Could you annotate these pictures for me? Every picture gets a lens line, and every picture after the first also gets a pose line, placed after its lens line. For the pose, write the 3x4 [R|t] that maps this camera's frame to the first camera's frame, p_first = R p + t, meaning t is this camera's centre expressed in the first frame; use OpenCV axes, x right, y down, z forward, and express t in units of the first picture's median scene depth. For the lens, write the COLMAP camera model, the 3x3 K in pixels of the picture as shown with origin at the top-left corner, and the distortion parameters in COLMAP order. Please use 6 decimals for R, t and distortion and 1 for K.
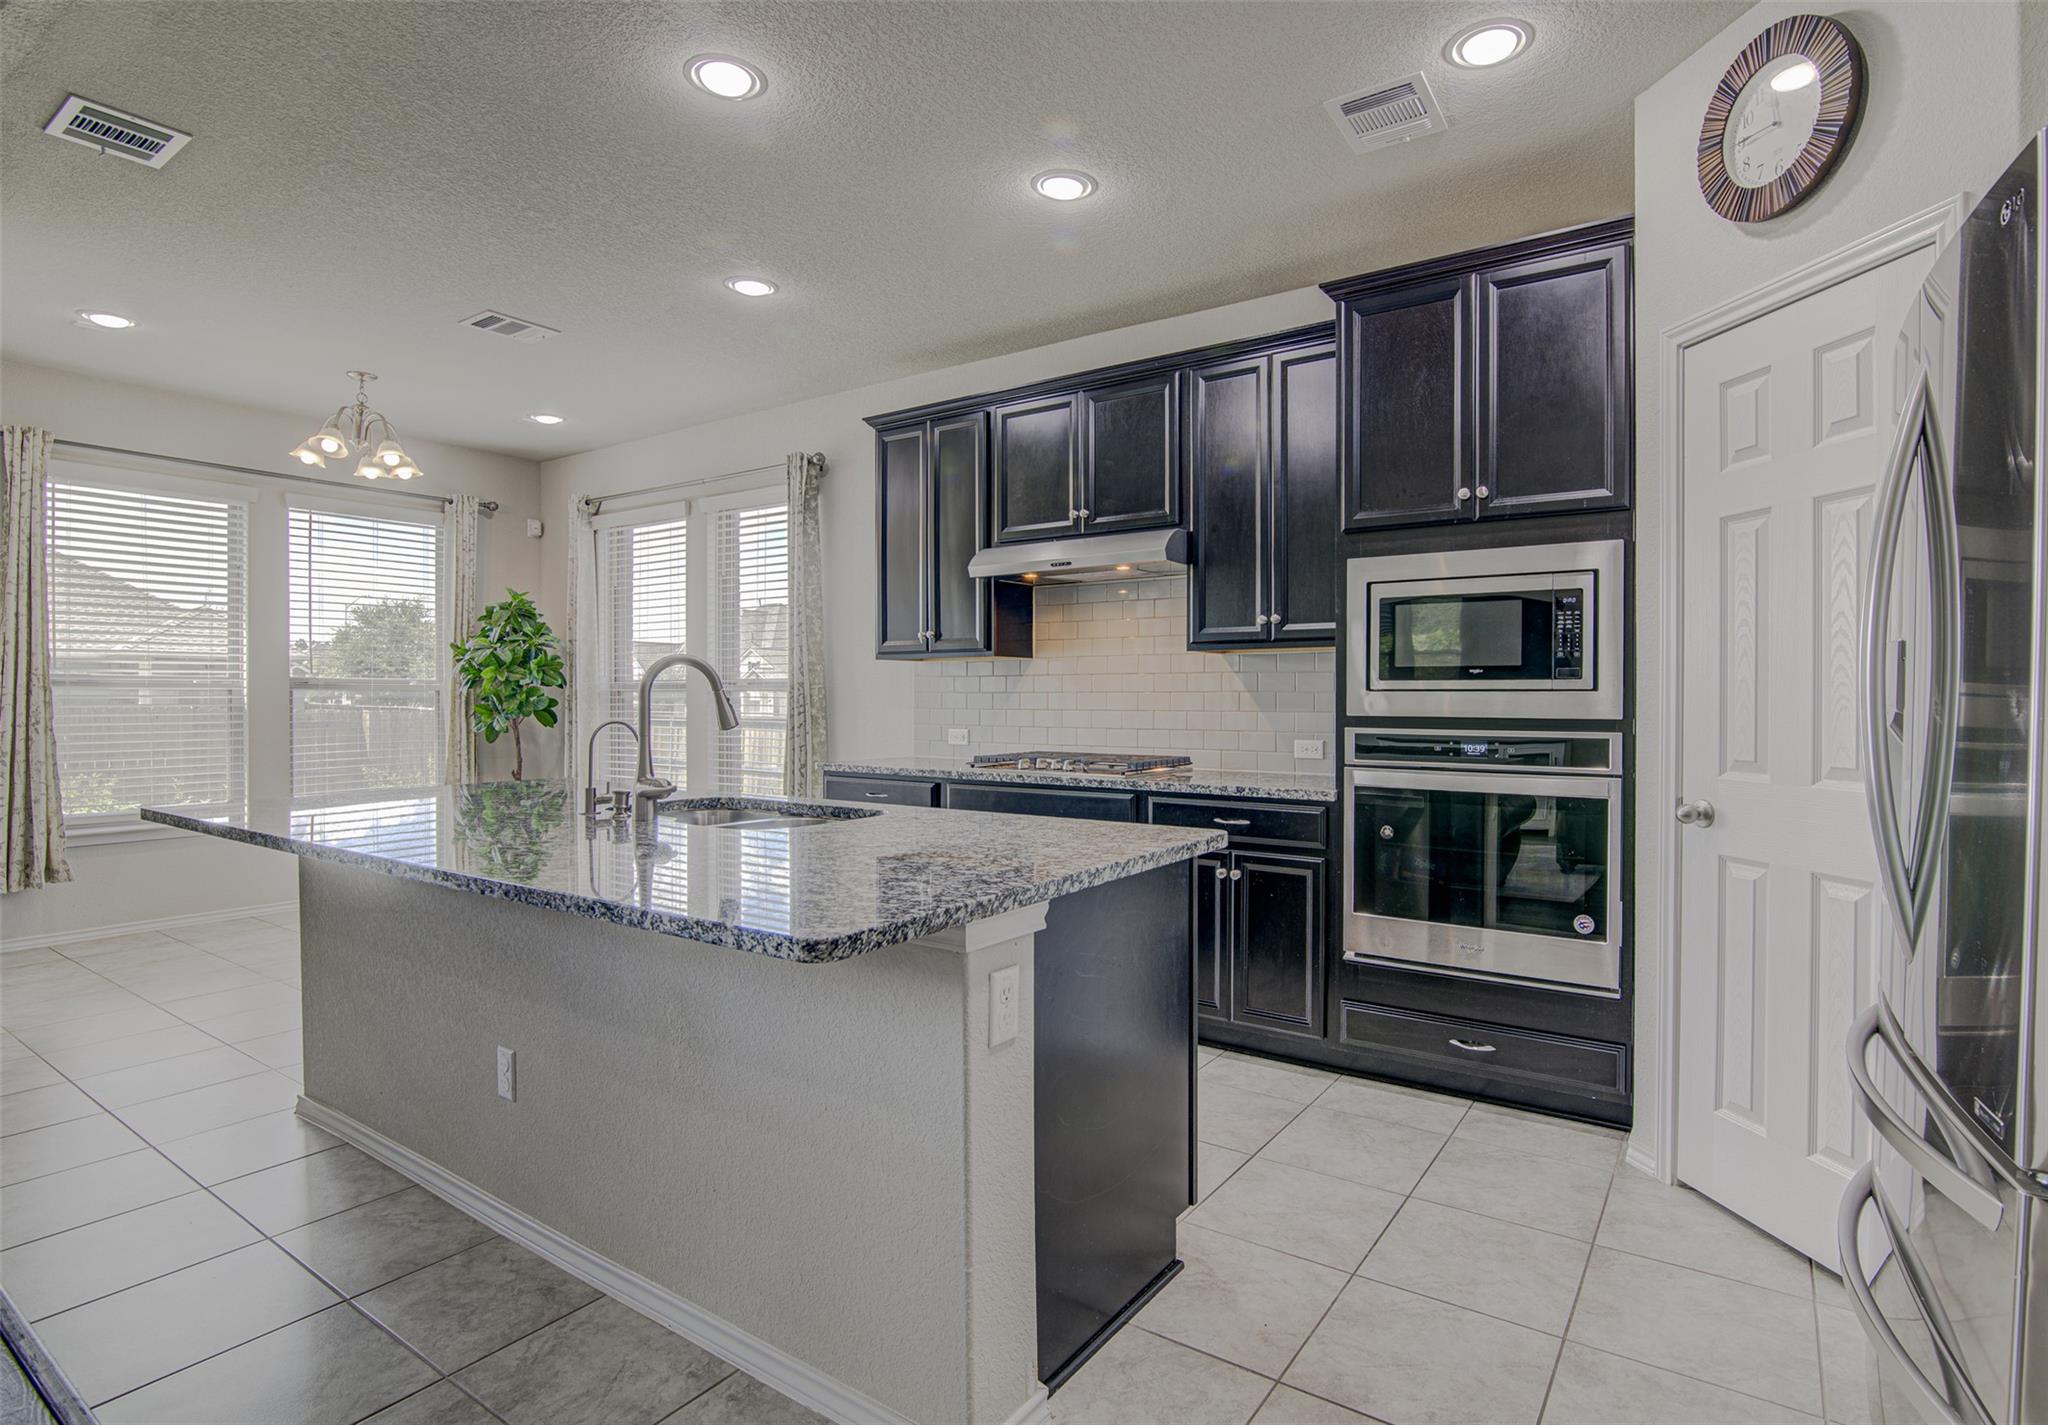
lens RADIAL K [[1033.6, 0, 1084.8], [0, 1033.6, 703.6], [0, 0, 1]] dist [-0.014939, 0.001010]
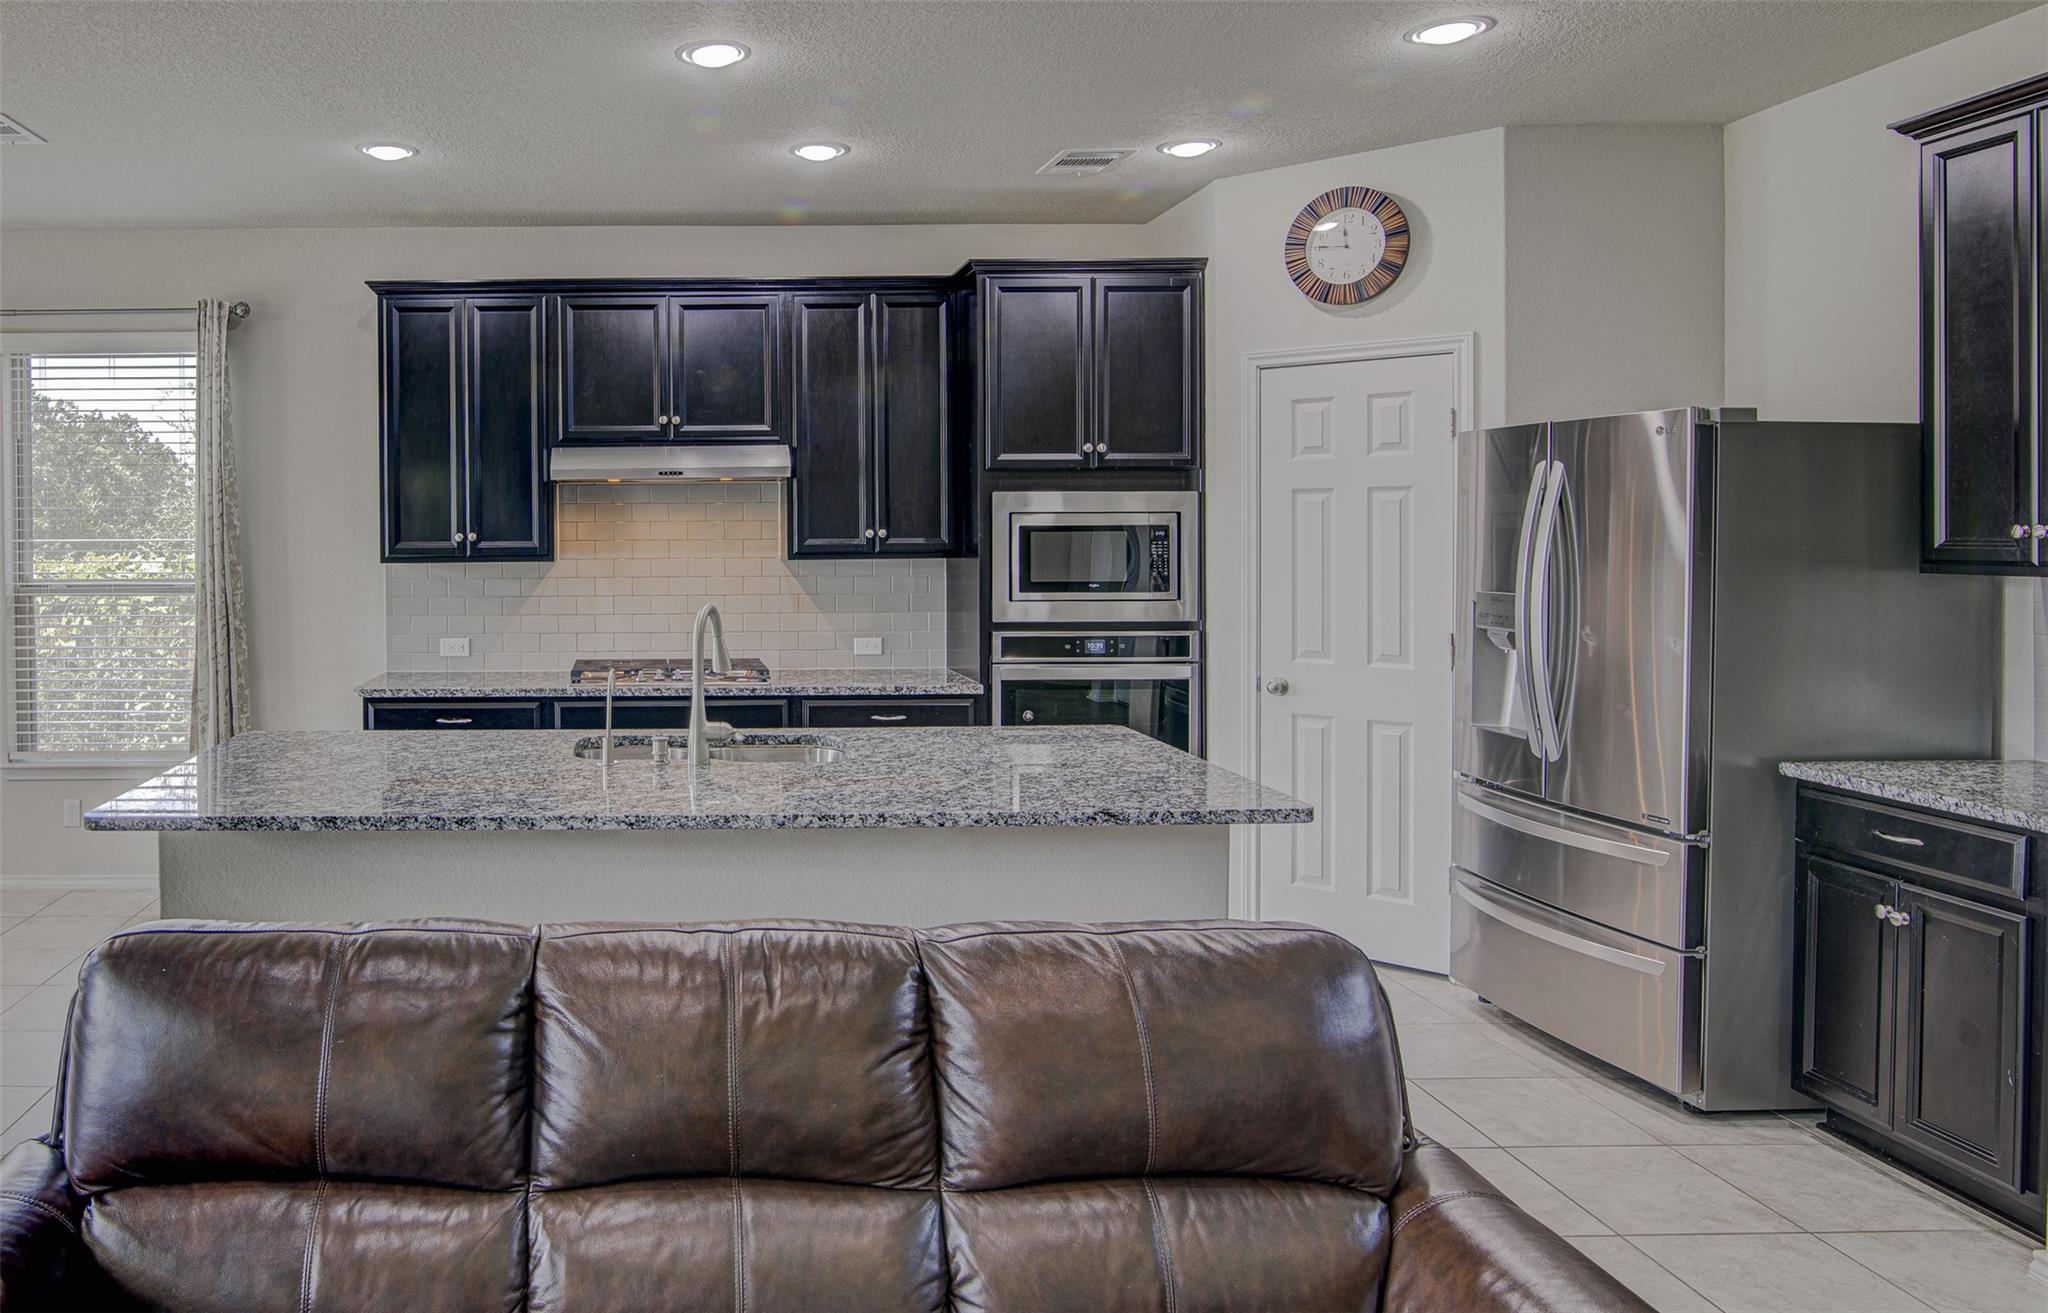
lens RADIAL K [[1358.3, 0, 660.7], [0, 1358.3, 555.1], [0, 0, 1]] dist [-0.012103, -0.000793]
pose [[0.831786, -0.017123, 0.554832, -0.959154], [0.011912, 0.999845, 0.012999, -0.092934], [-0.554968, -0.004203, 0.831861, -0.104353]]
